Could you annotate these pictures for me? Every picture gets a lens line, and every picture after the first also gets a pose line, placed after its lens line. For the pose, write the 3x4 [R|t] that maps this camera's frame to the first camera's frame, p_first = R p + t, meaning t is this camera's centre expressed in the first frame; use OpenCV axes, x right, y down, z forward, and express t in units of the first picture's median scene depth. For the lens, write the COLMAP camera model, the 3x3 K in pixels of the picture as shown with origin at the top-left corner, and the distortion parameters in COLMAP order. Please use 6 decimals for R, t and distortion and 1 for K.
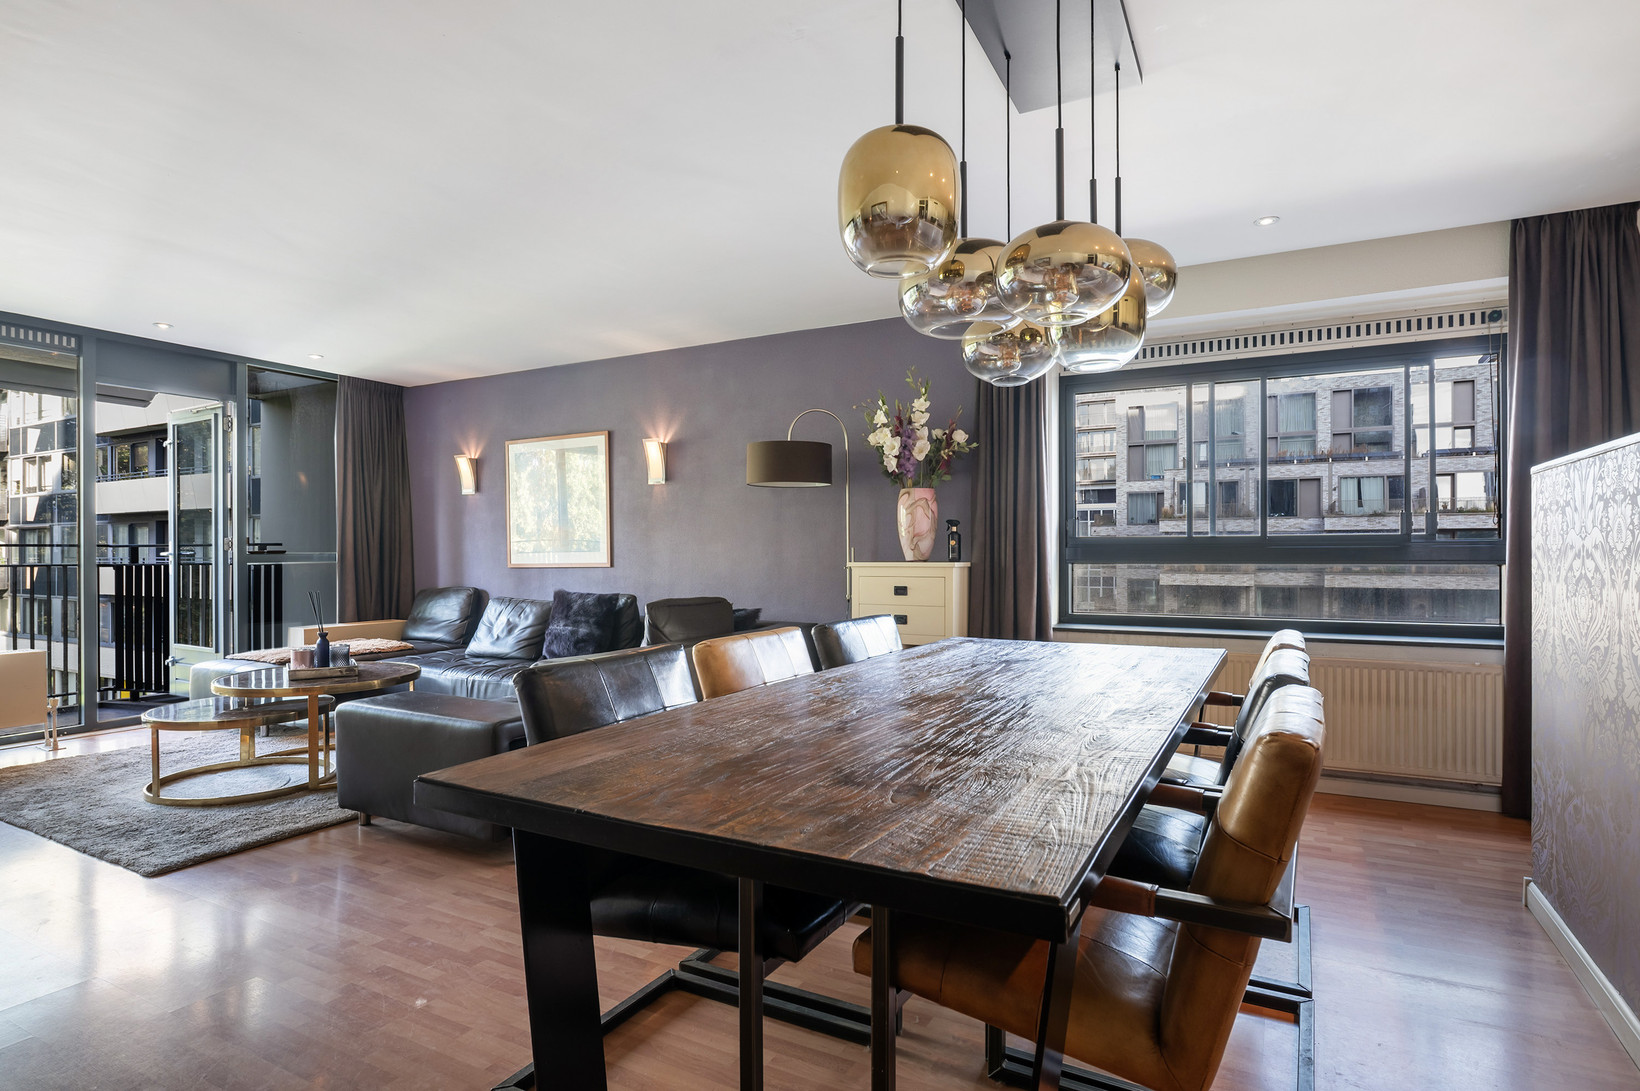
lens RADIAL K [[857.5, 0, 819.8], [0, 857.5, 551.3], [0, 0, 1]] dist [-0.002048, -0.003087]
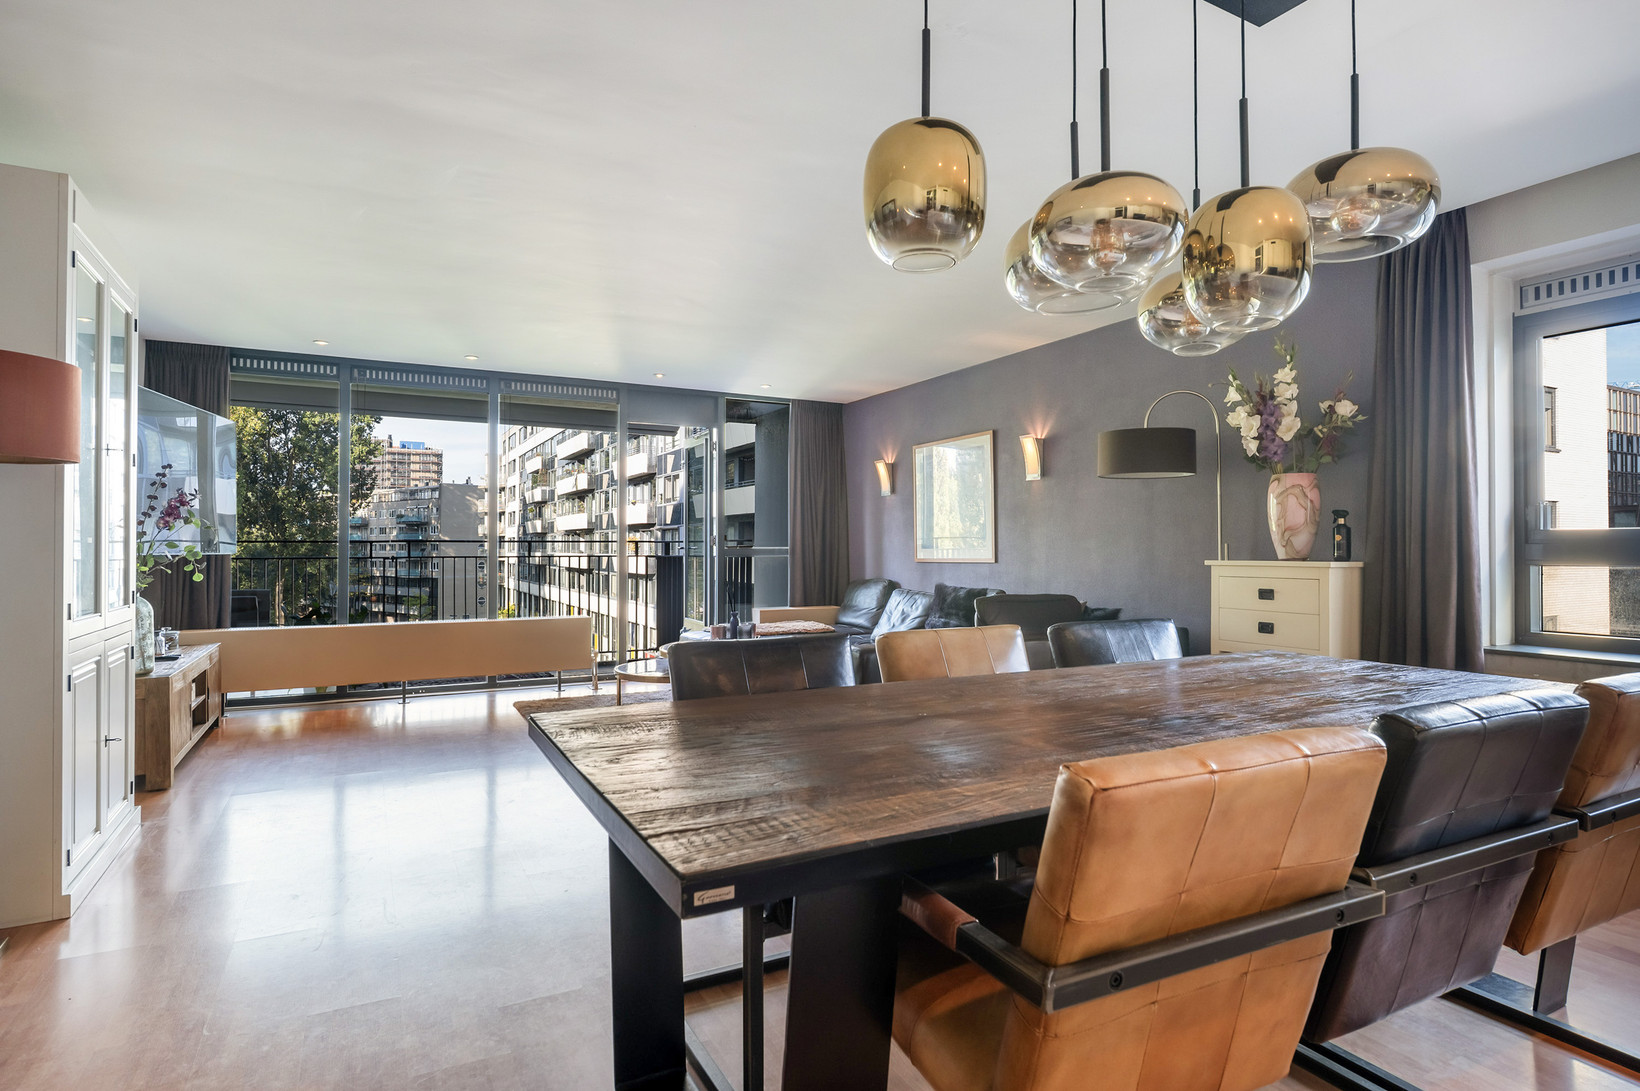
lens RADIAL K [[857.5, 0, 824.3], [0, 857.5, 541.8], [0, 0, 1]] dist [-0.002048, -0.003087]
pose [[0.835890, -0.000693, -0.548897, 0.175180], [-0.002674, 0.999982, -0.005335, -0.000385], [0.548891, 0.005927, 0.835873, 0.036103]]
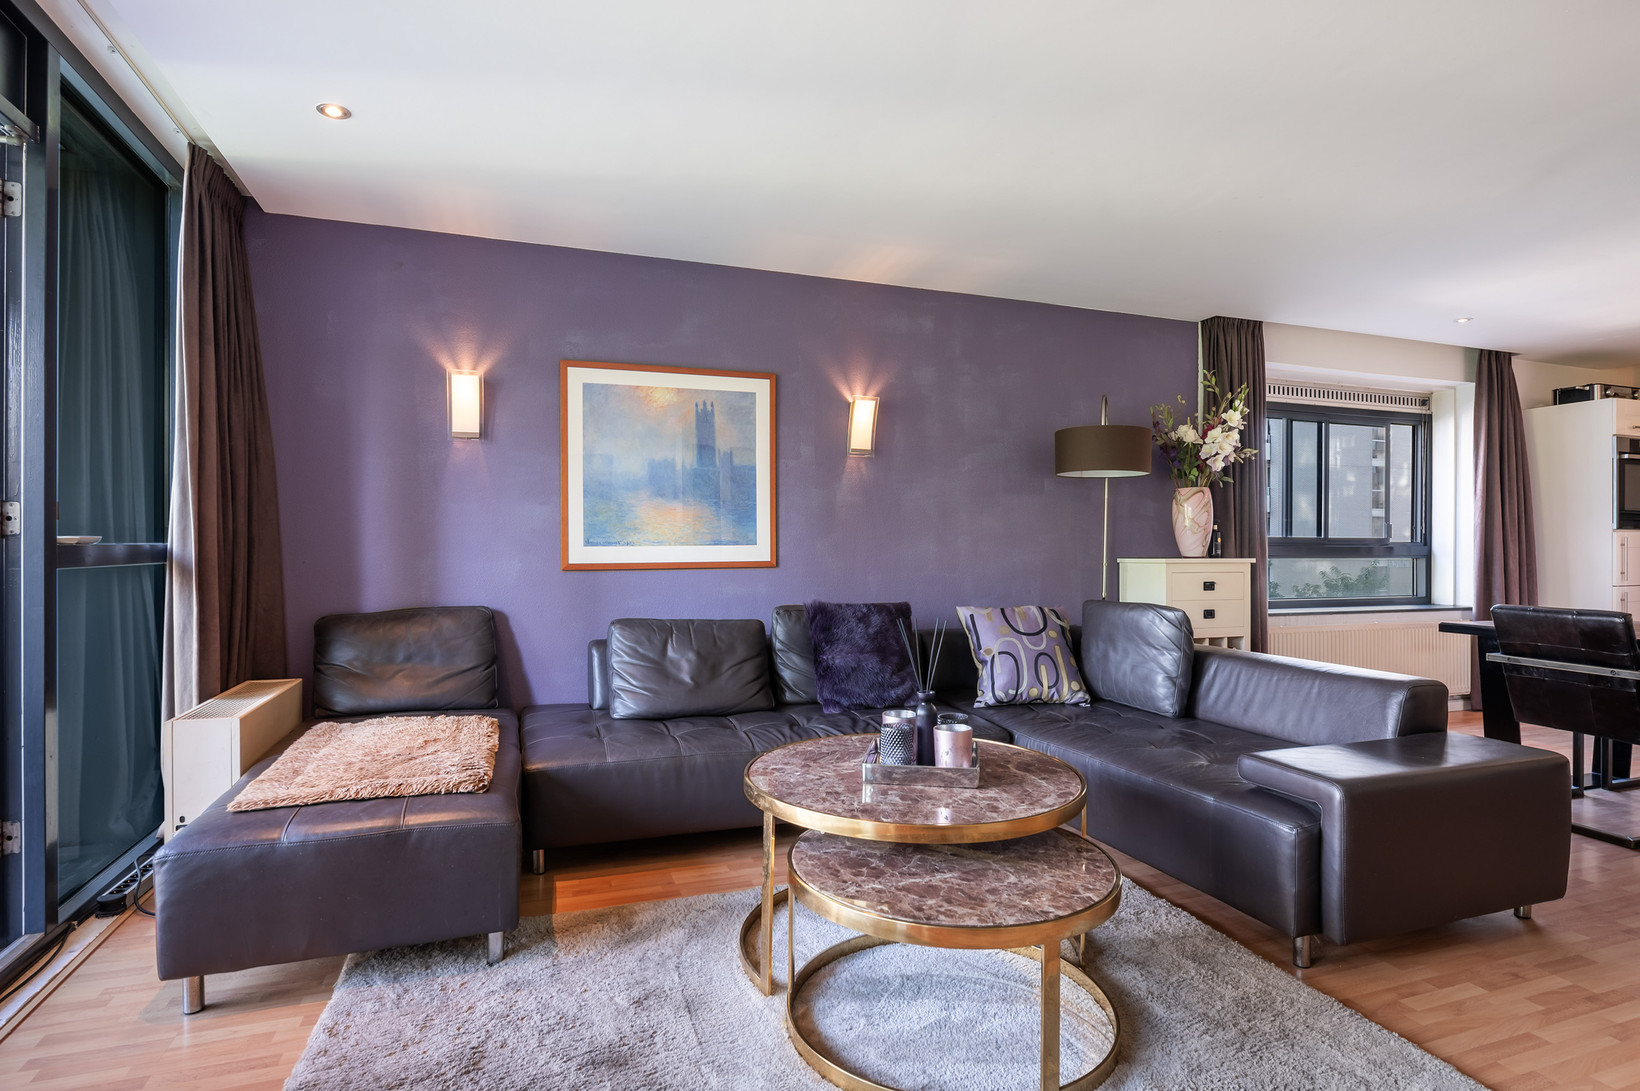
lens RADIAL K [[857.5, 0, 829.1], [0, 857.5, 549.0], [0, 0, 1]] dist [-0.002048, -0.003087]
pose [[0.661365, 0.002270, 0.750060, -0.881516], [-0.007388, 0.999967, 0.003487, 0.001011], [-0.750027, -0.007848, 0.661360, 0.588318]]
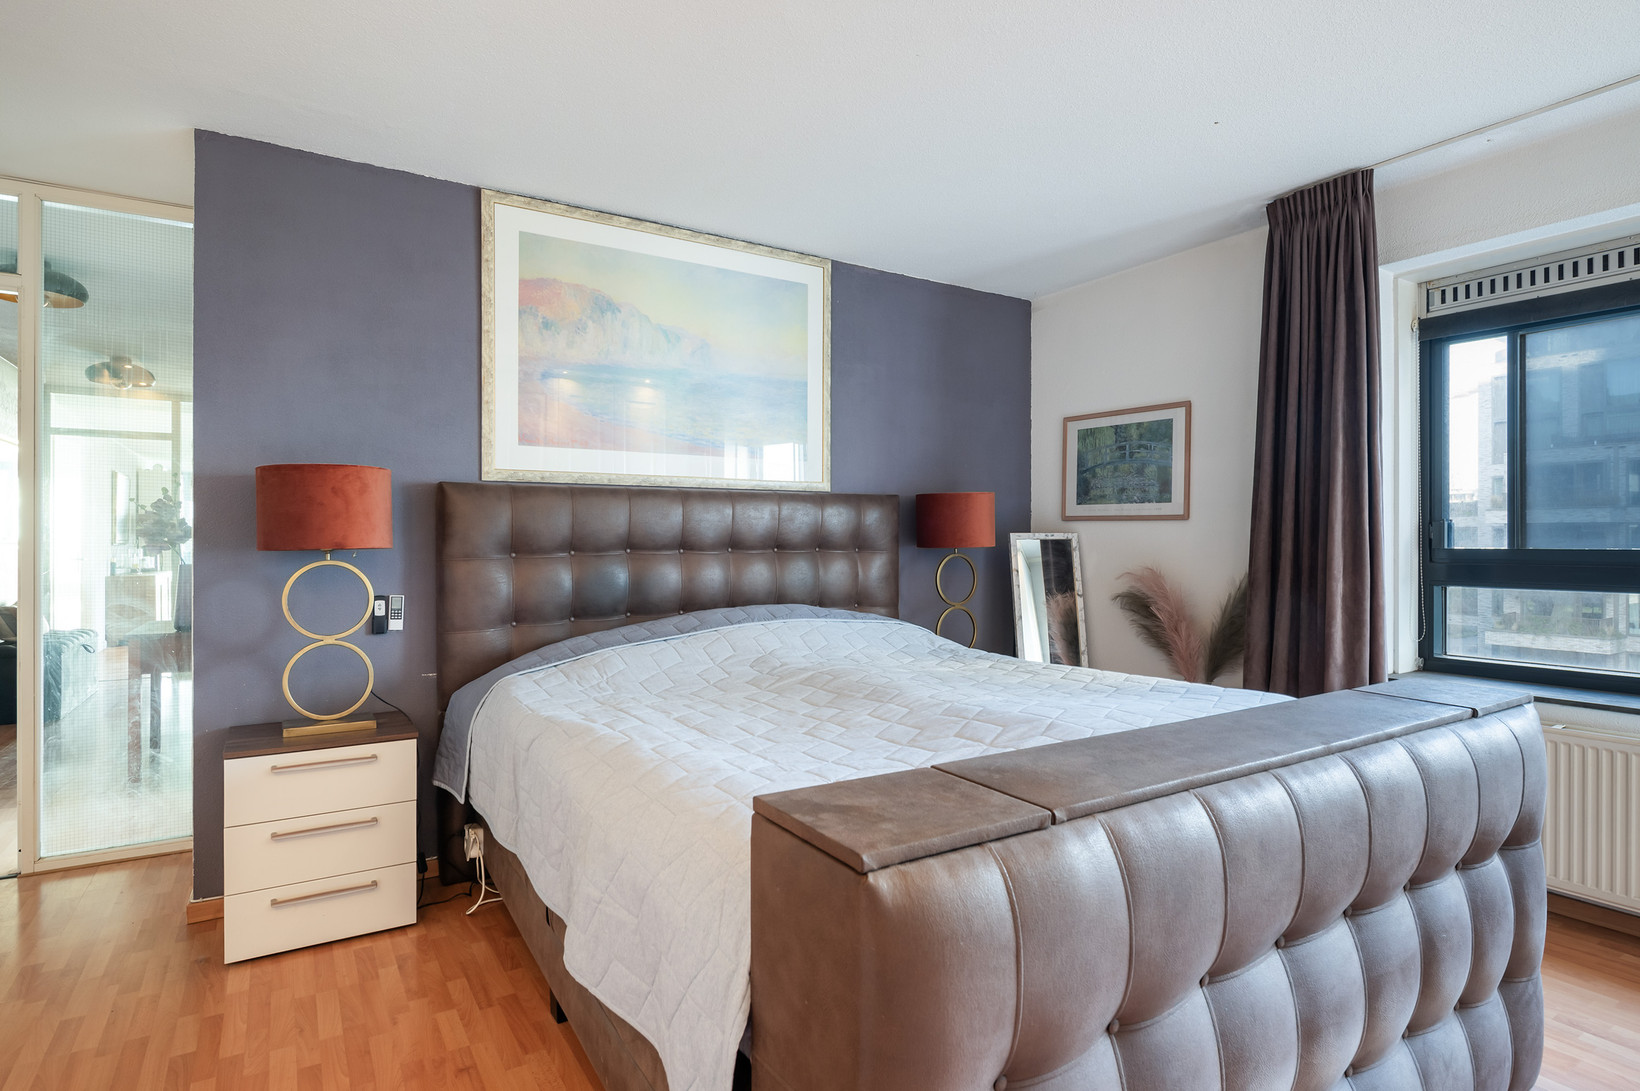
lens RADIAL K [[857.5, 0, 823.9], [0, 857.5, 541.6], [0, 0, 1]] dist [-0.002048, -0.003087]
pose [[0.872947, 0.009652, -0.487720, 0.183805], [-0.007822, 0.999953, 0.005788, -0.017025], [0.487753, -0.001238, 0.872981, 0.119849]]
